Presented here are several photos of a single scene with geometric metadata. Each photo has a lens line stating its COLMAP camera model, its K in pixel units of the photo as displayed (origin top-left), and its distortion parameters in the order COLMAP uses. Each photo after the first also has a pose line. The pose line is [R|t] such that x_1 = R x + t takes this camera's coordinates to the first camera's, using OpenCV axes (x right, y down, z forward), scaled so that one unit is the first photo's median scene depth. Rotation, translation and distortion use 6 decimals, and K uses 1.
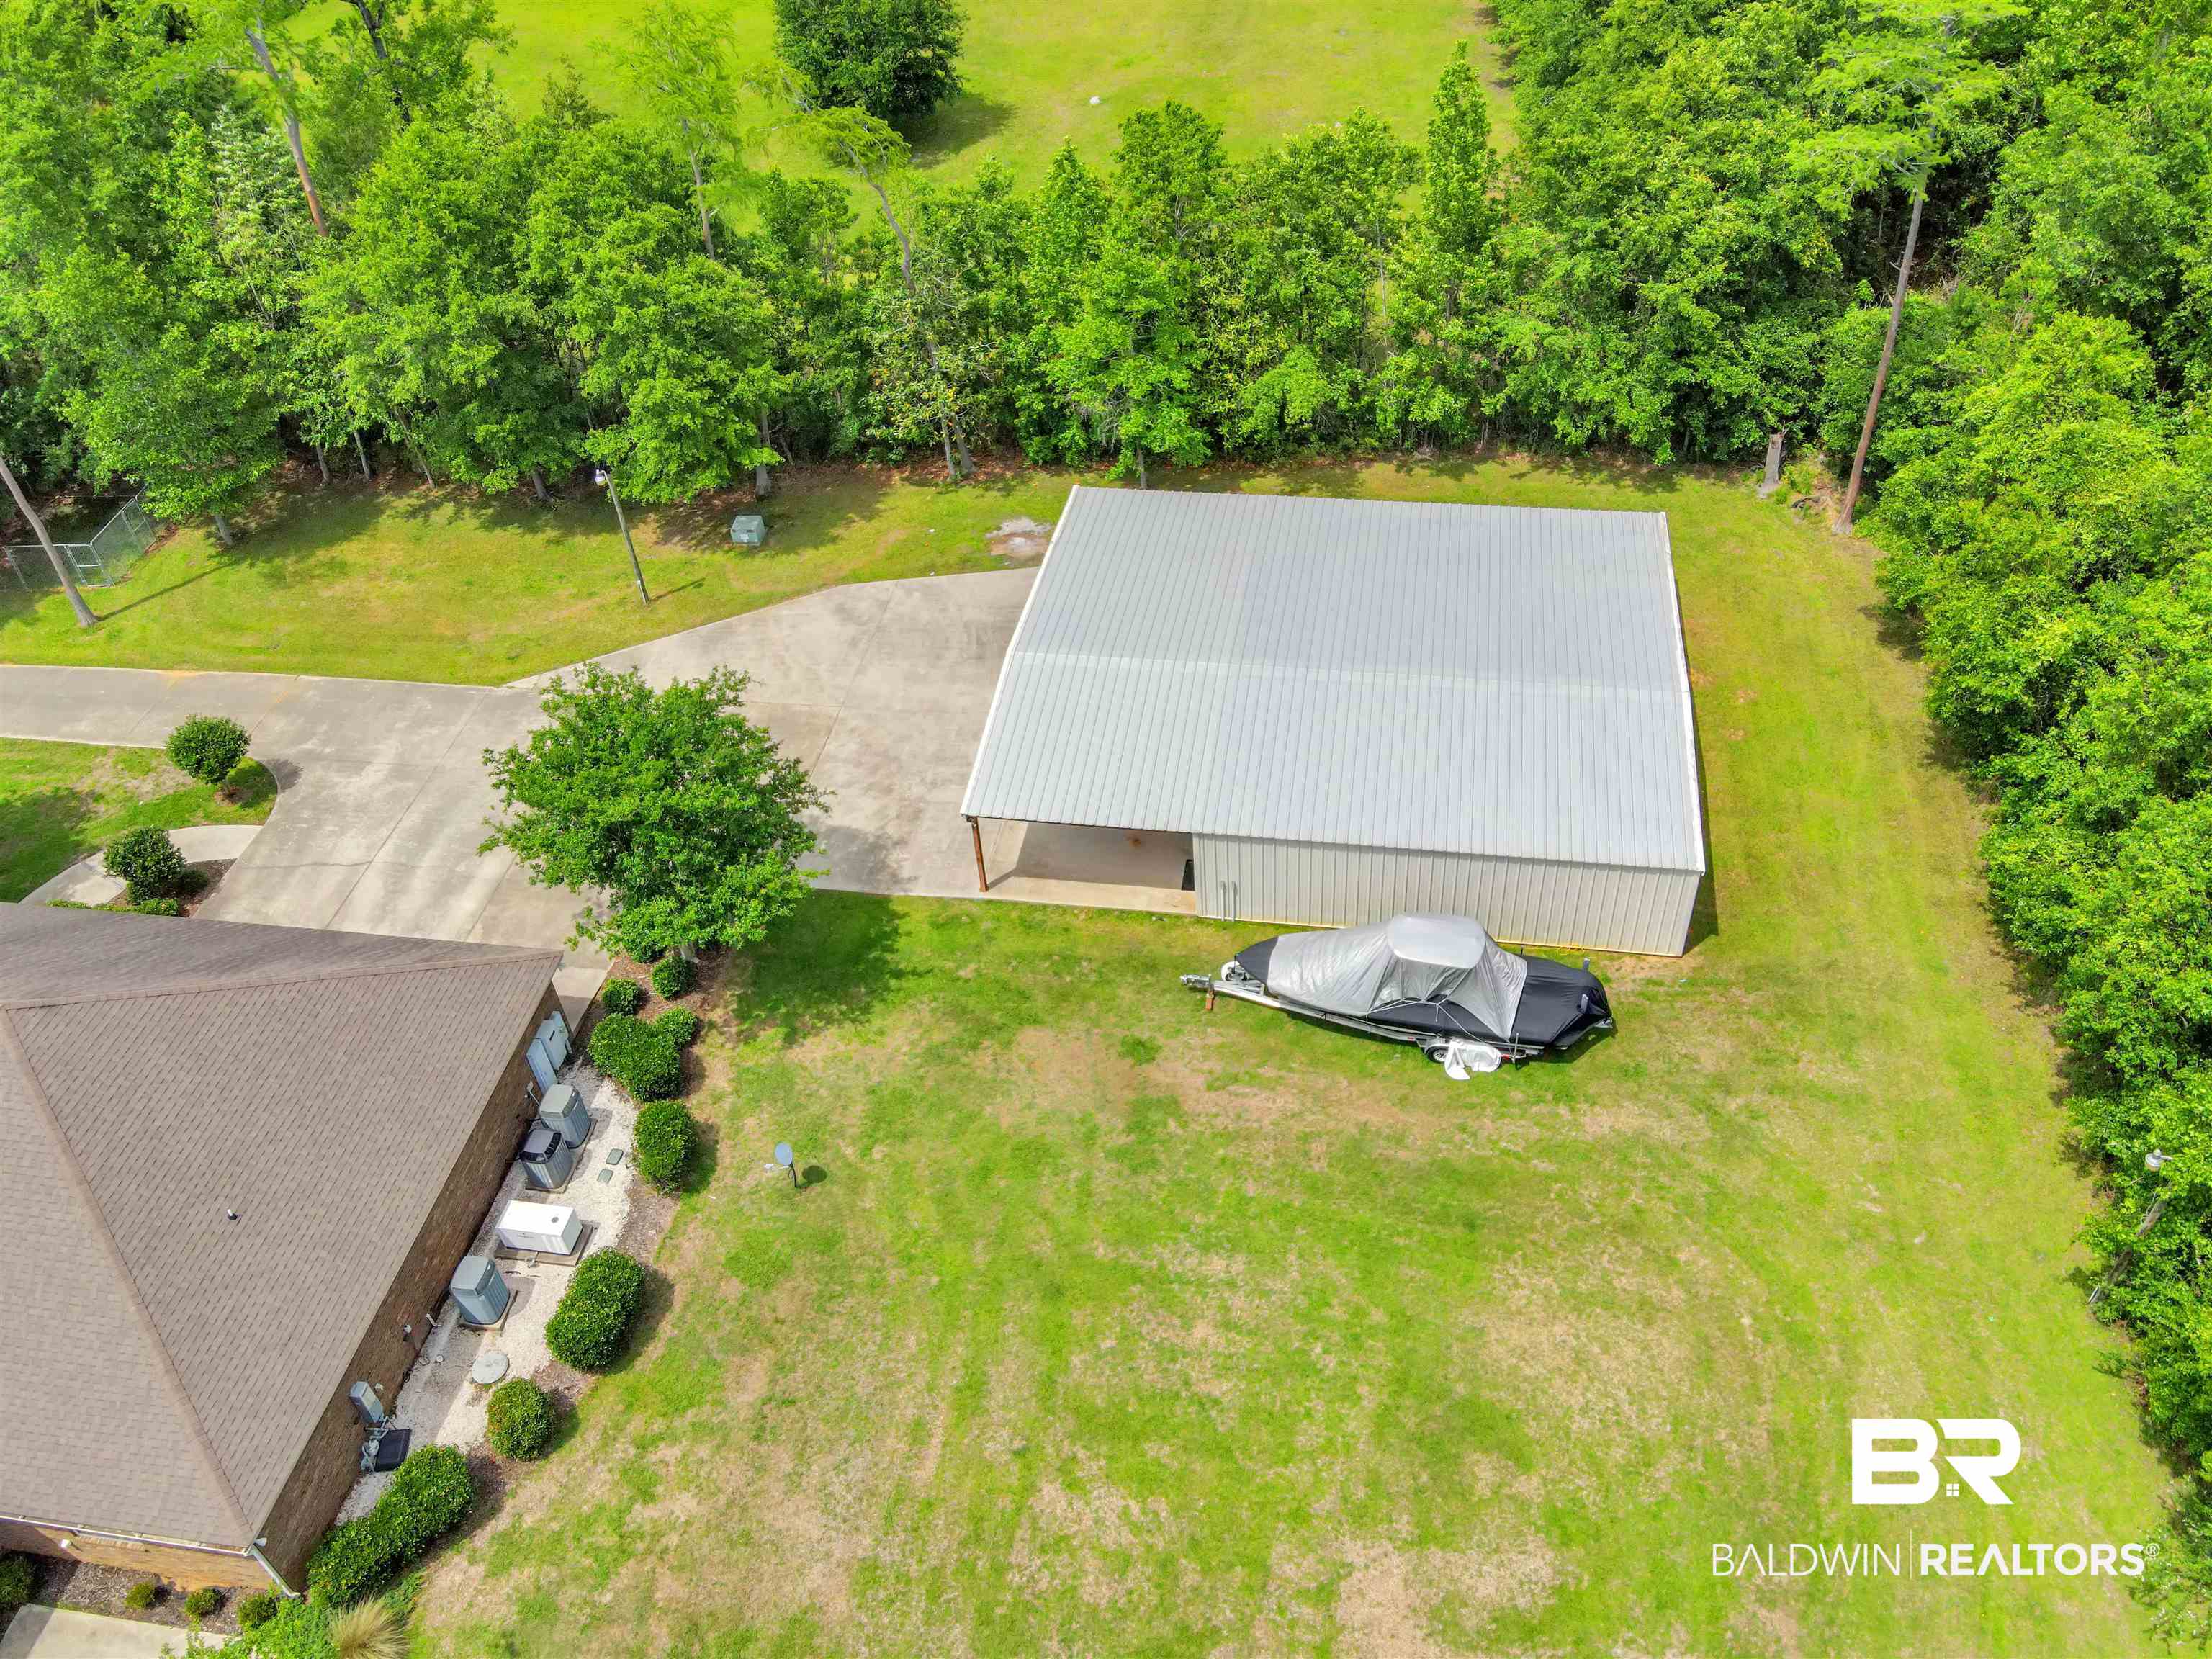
lens RADIAL K [[1822.5, 0, 1091.5], [0, 1822.5, 859.5], [0, 0, 1]] dist [-0.001766, 0.040560]
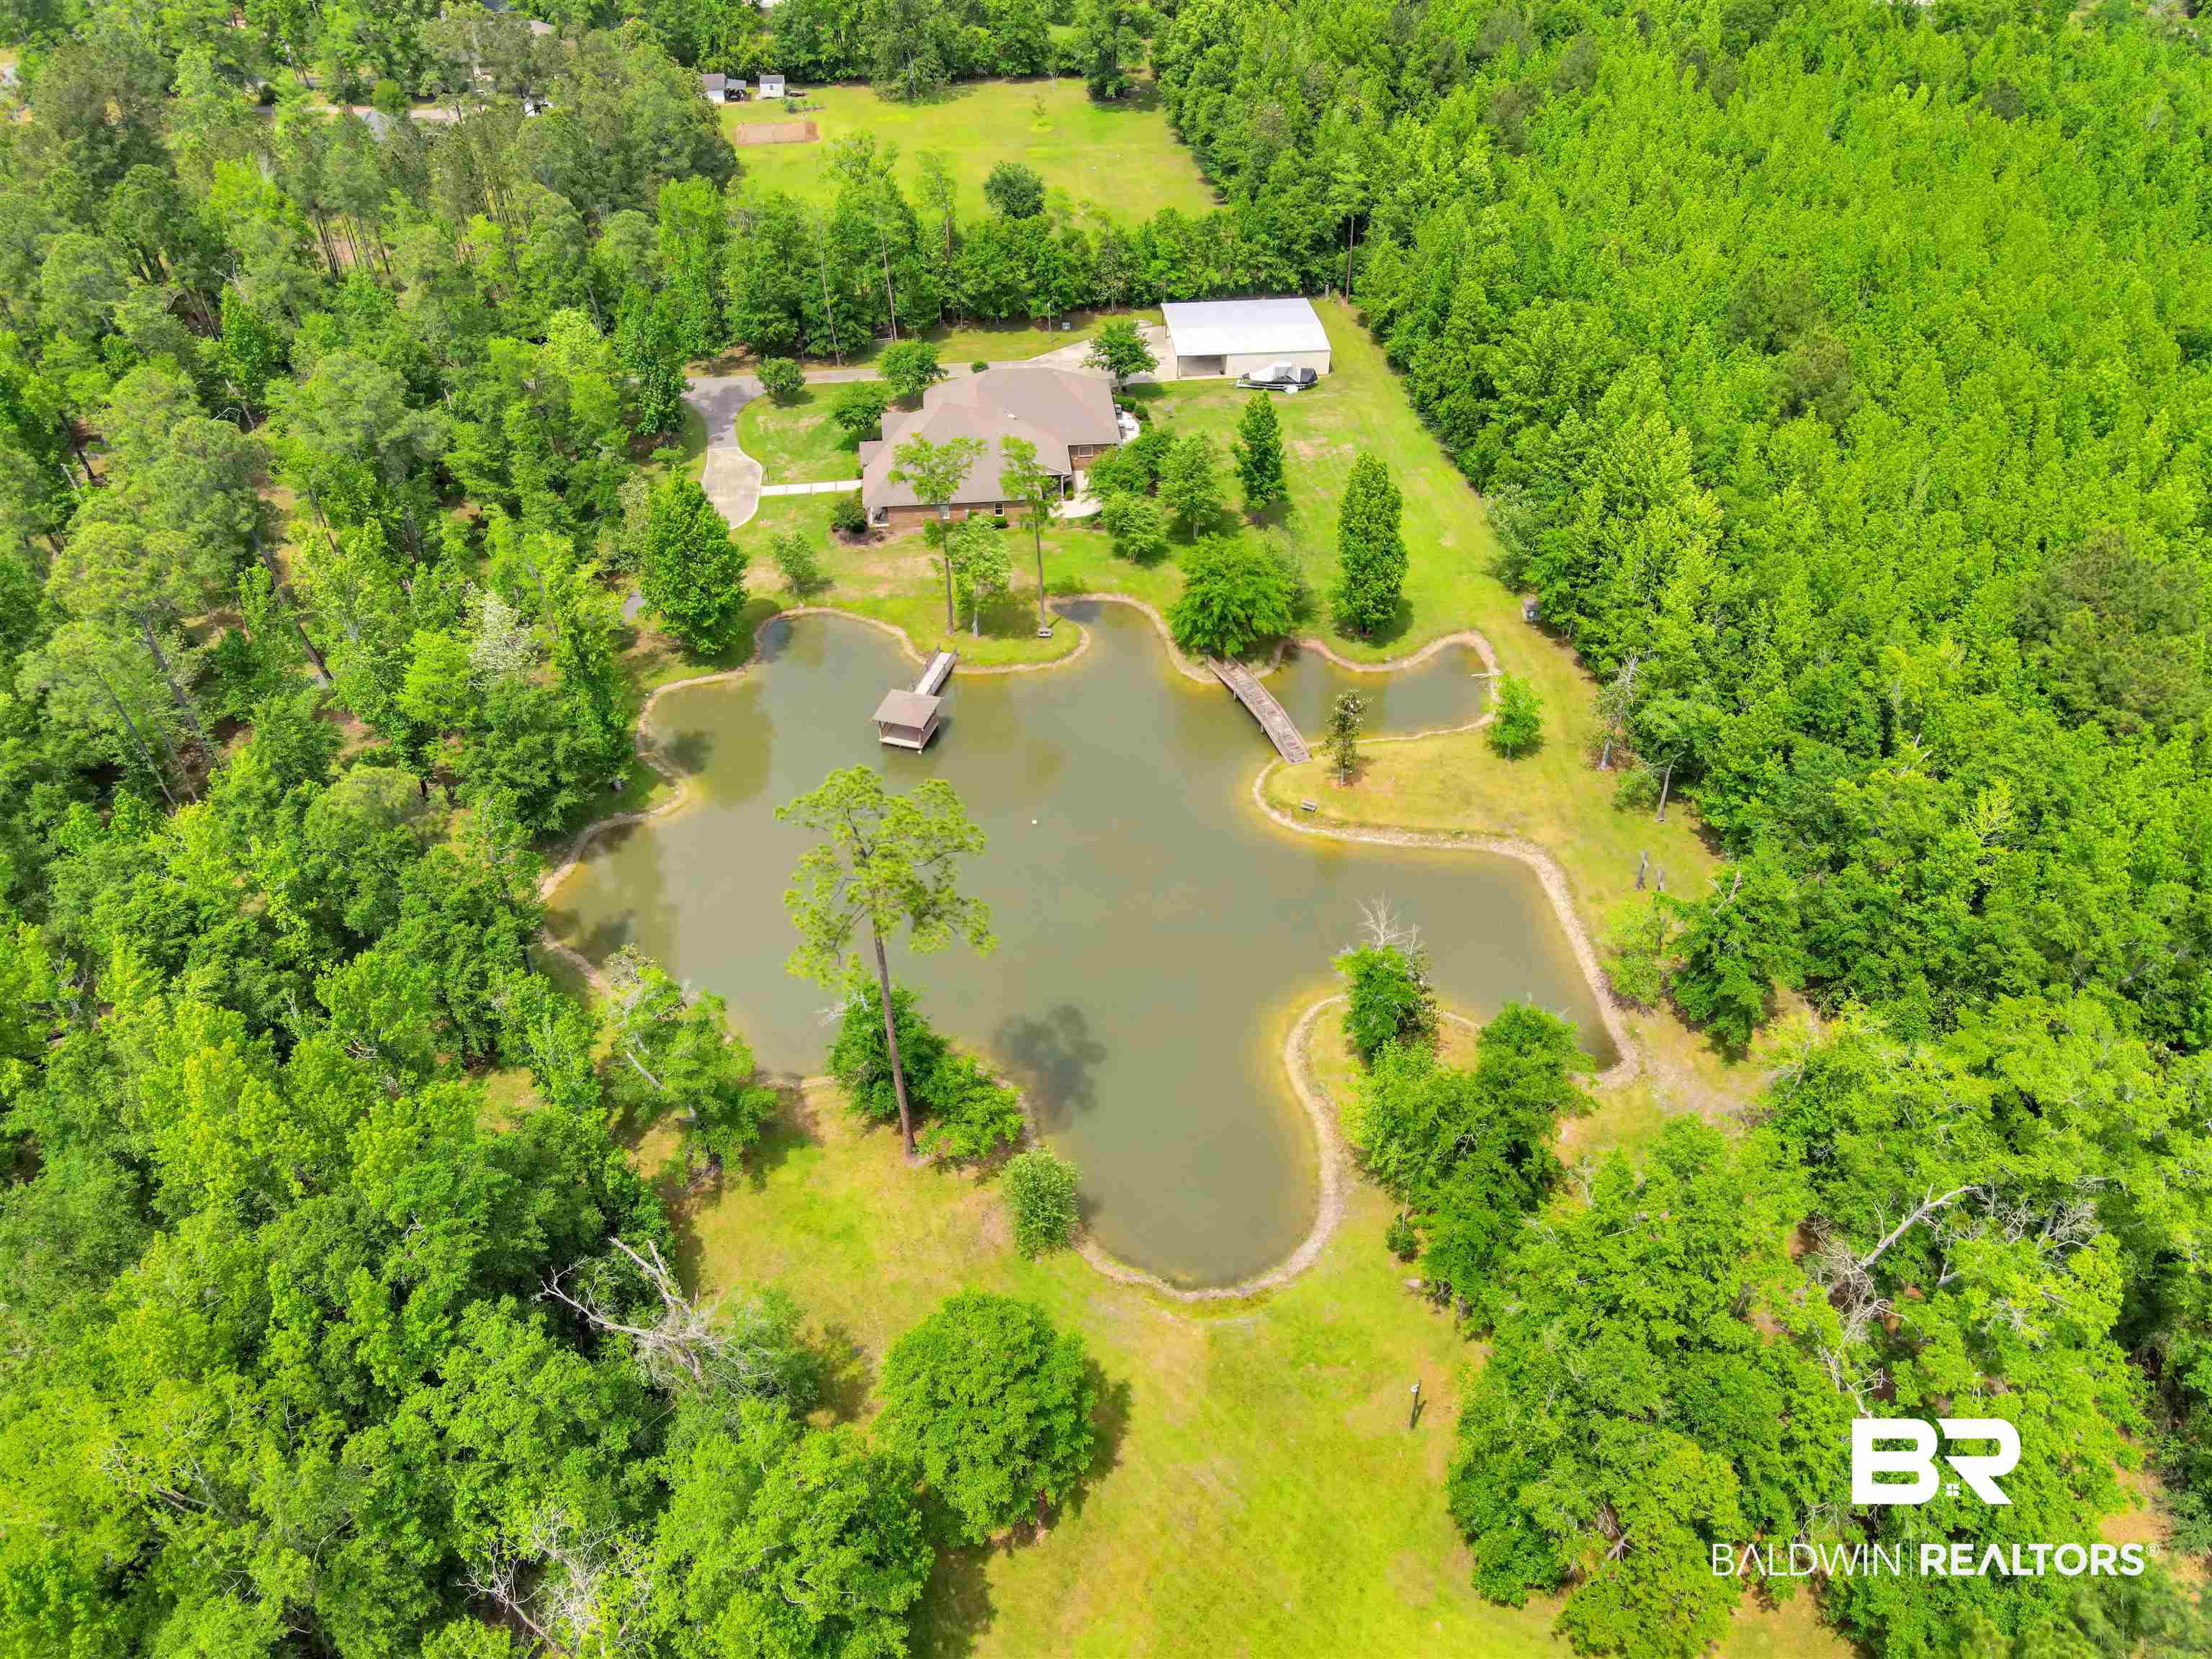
lens RADIAL K [[1620.0, 0, 1106.0], [0, 1620.0, 829.5], [0, 0, 1]] dist [-0.004994, 0.047686]
pose [[0.965794, -0.123521, 0.228000, -1.766279], [0.131753, 0.991056, -0.021186, 1.624903], [-0.223344, 0.050501, 0.973431, -3.843875]]
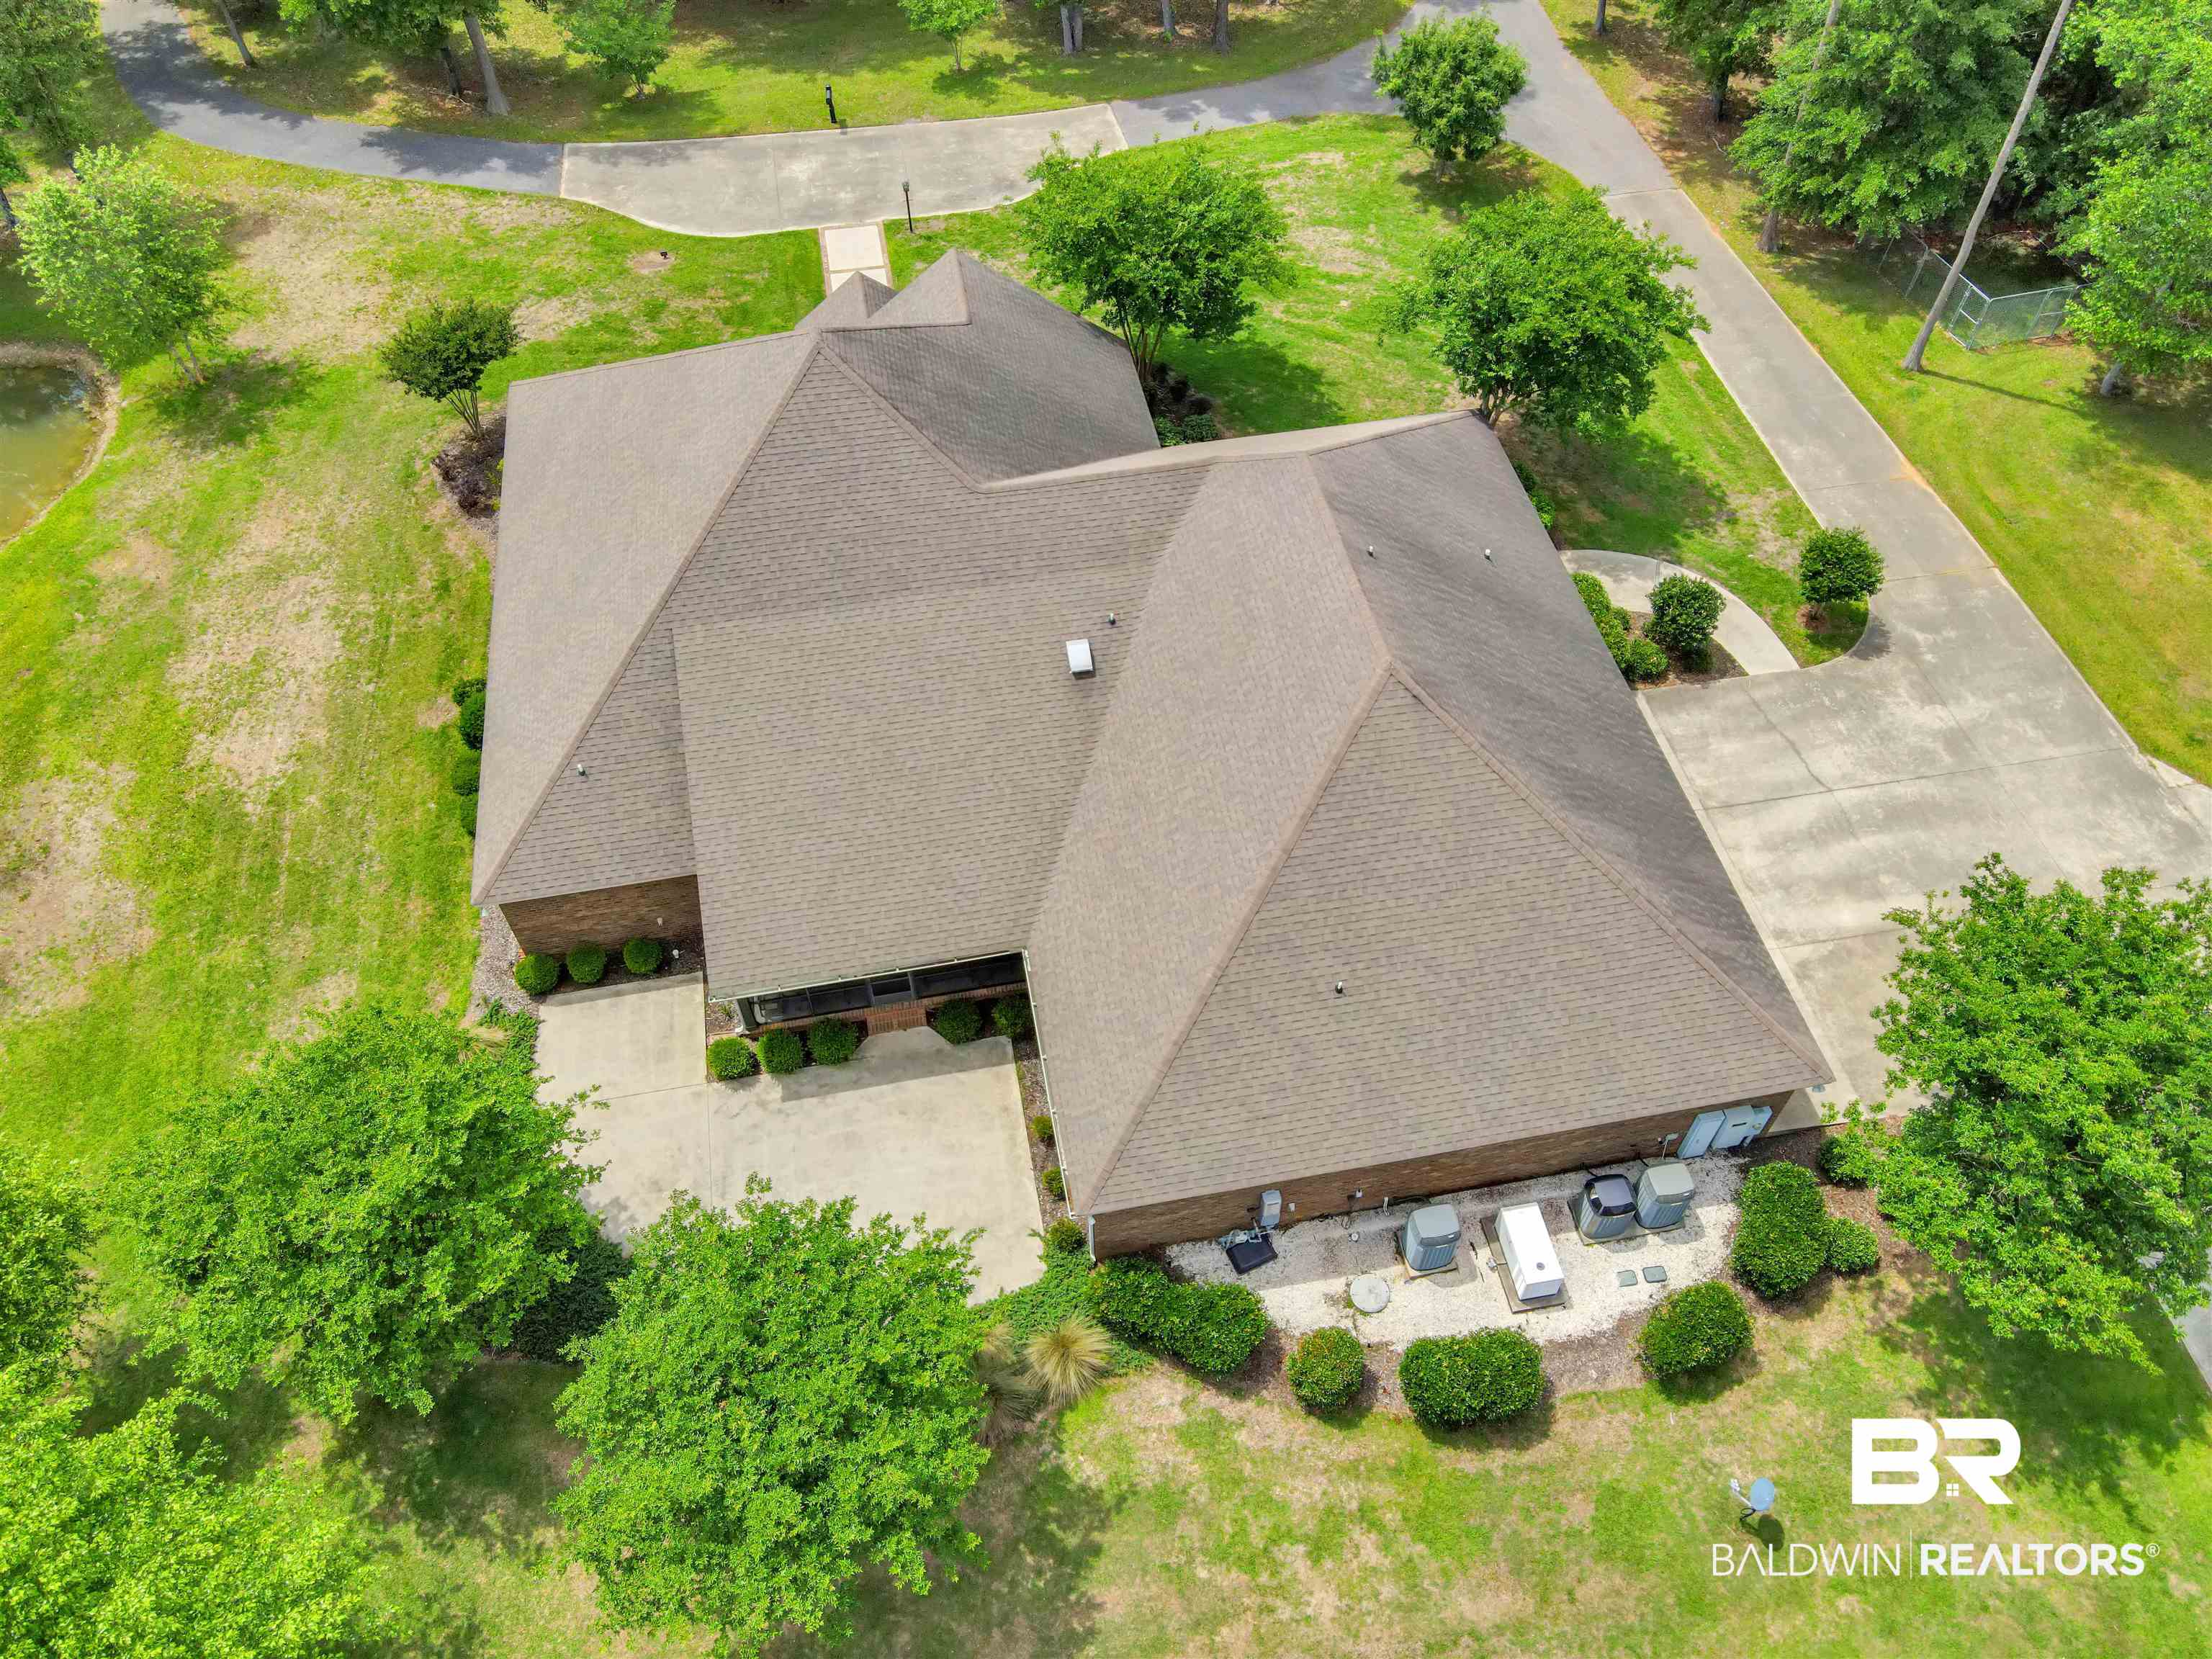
lens RADIAL K [[1620.0, 0, 1106.0], [0, 1620.0, 829.5], [0, 0, 1]] dist [-0.004994, 0.047686]
pose [[0.356587, 0.769314, -0.530096, -0.108576], [-0.644901, 0.613222, 0.456137, -0.130568], [0.675979, 0.179207, 0.714799, 0.249921]]
